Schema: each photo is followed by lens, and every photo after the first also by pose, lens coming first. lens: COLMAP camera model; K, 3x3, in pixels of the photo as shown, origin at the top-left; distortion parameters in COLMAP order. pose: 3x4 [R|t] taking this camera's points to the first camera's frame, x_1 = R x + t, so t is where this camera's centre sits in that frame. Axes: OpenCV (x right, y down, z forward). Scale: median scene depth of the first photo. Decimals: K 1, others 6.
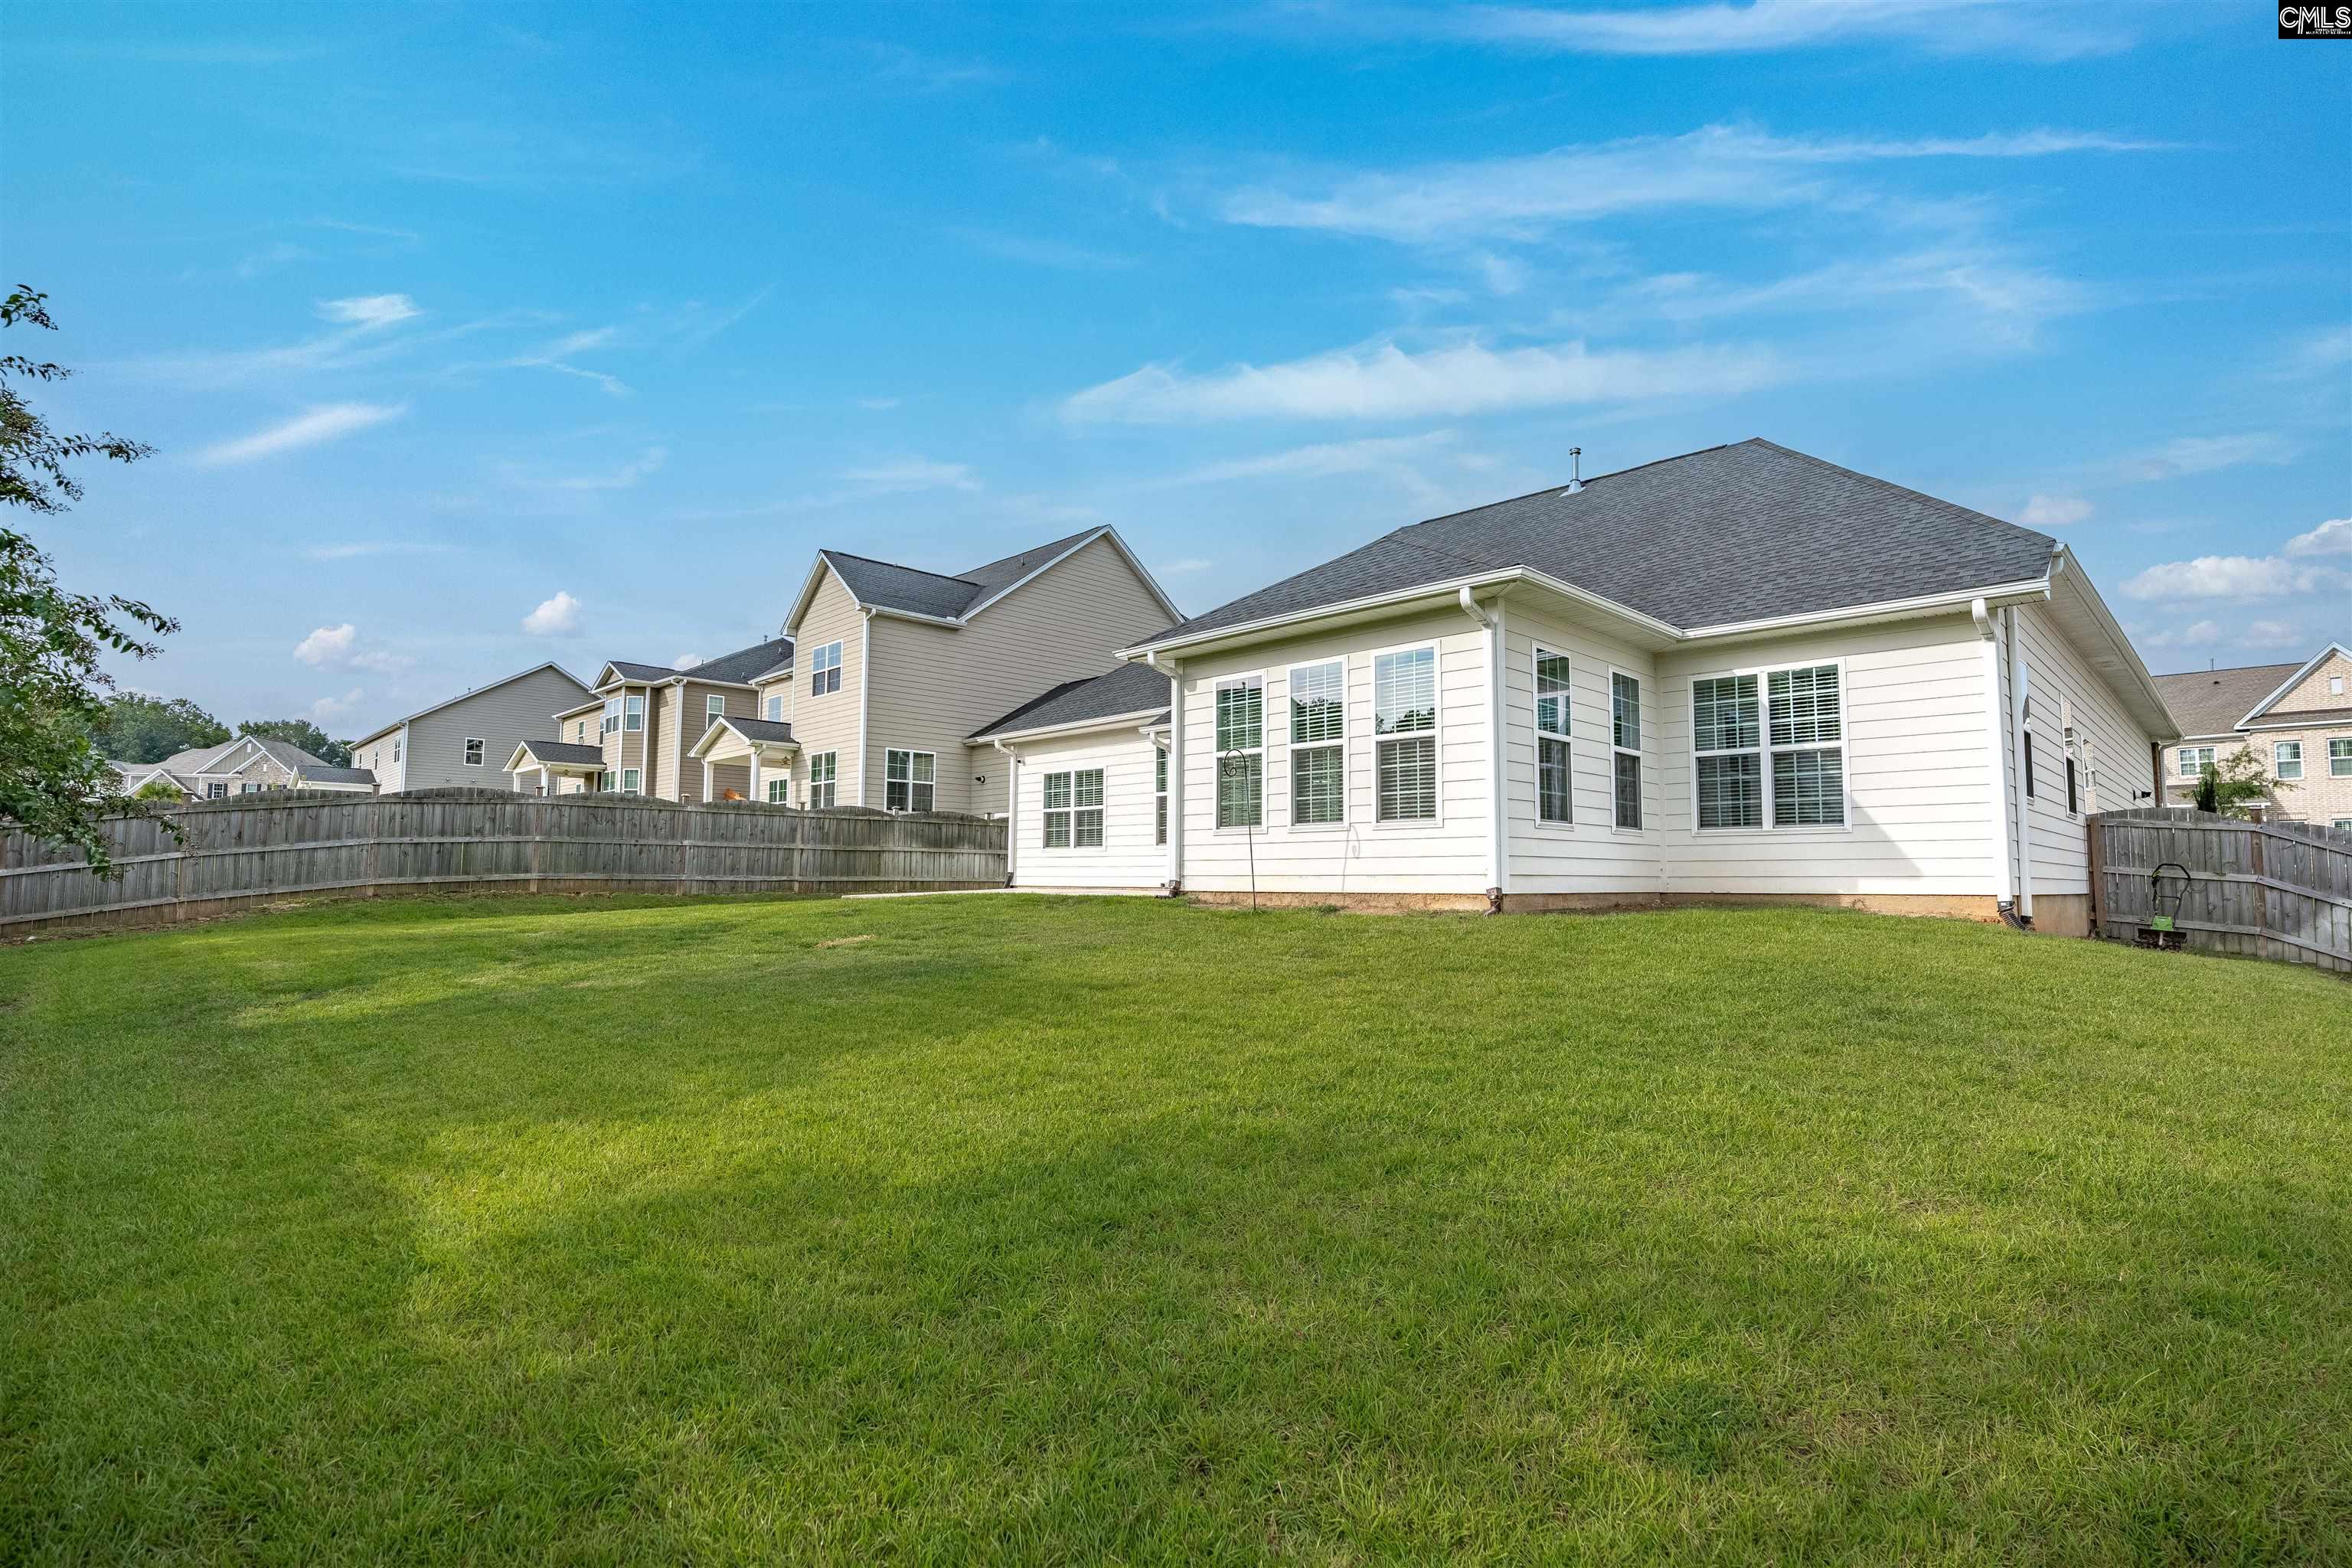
lens RADIAL K [[1121.3, 0, 1181.0], [0, 1121.3, 788.8], [0, 0, 1]] dist [-0.020615, 0.000951]
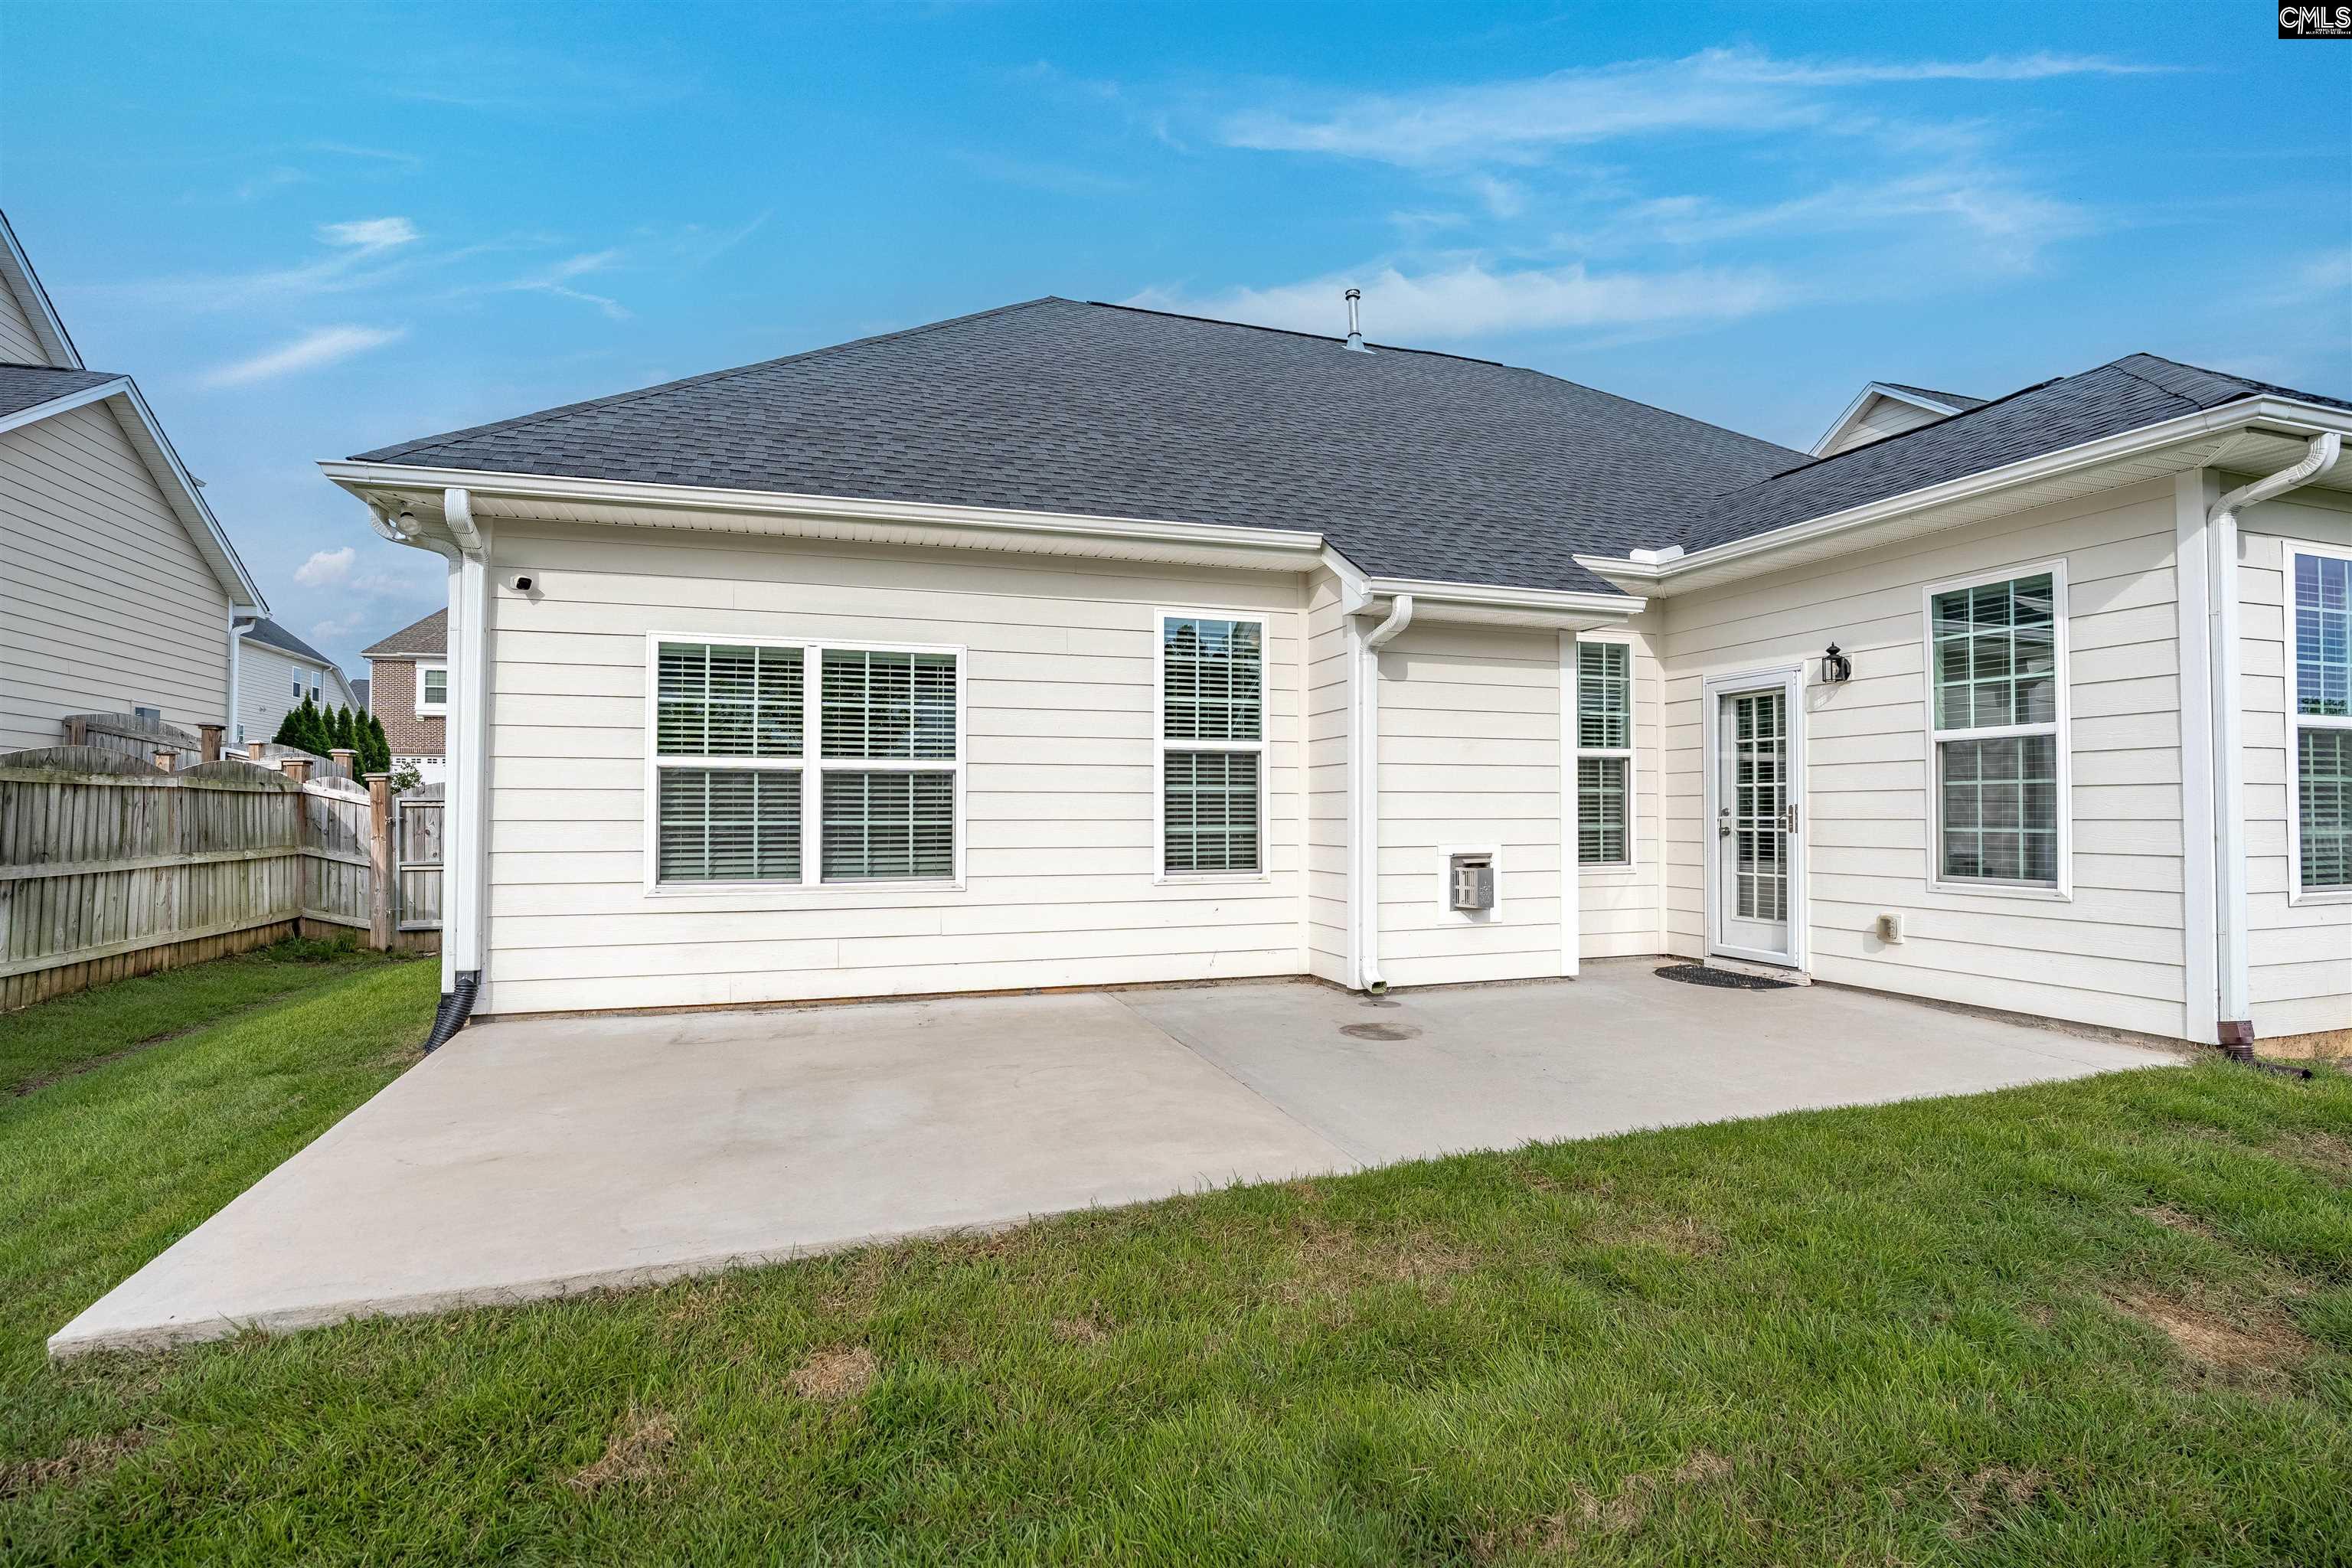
lens RADIAL K [[1121.3, 0, 1181.0], [0, 1121.3, 788.8], [0, 0, 1]] dist [-0.020615, 0.000951]
pose [[0.449134, 0.013571, 0.893361, -0.406425], [-0.069427, 0.997391, 0.019753, 0.013346], [-0.890763, -0.070896, 0.448905, 0.897945]]
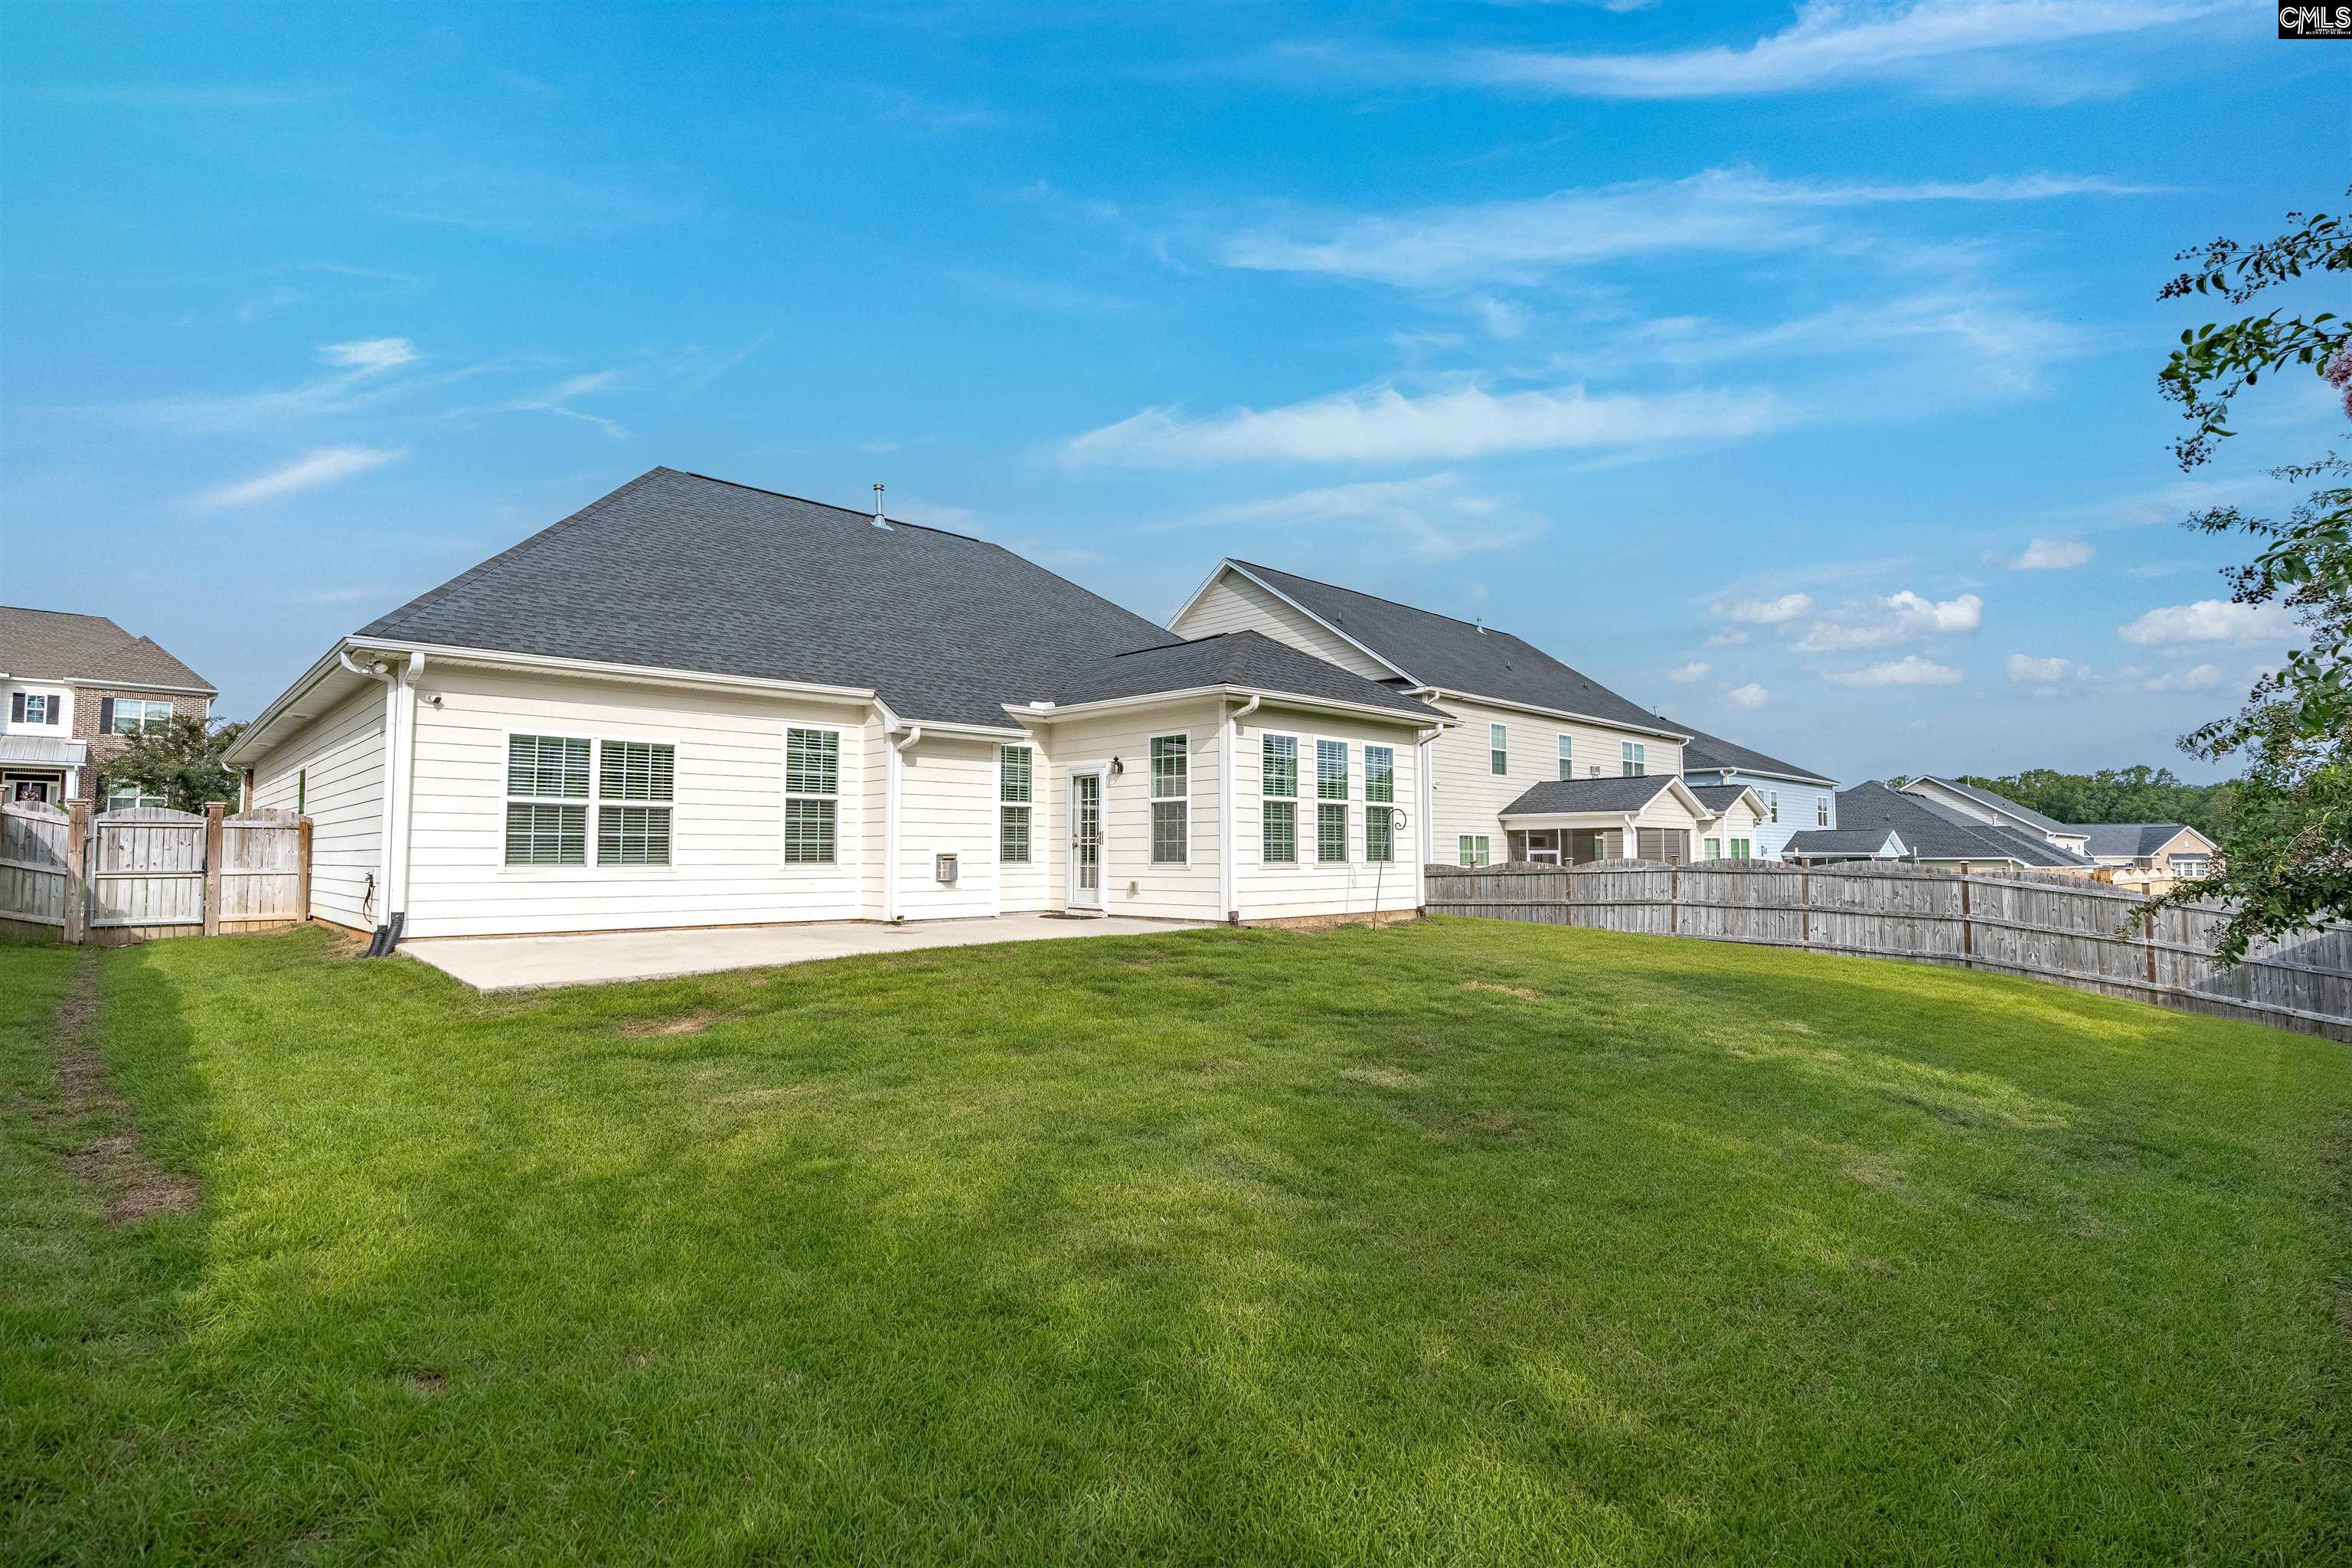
lens RADIAL K [[1121.3, 0, 1181.0], [0, 1121.3, 788.8], [0, 0, 1]] dist [-0.020615, 0.000951]
pose [[0.017122, 0.055500, 0.998312, -0.826036], [-0.080497, 0.995294, -0.053952, 0.021276], [-0.996608, -0.079437, 0.021509, 0.797135]]
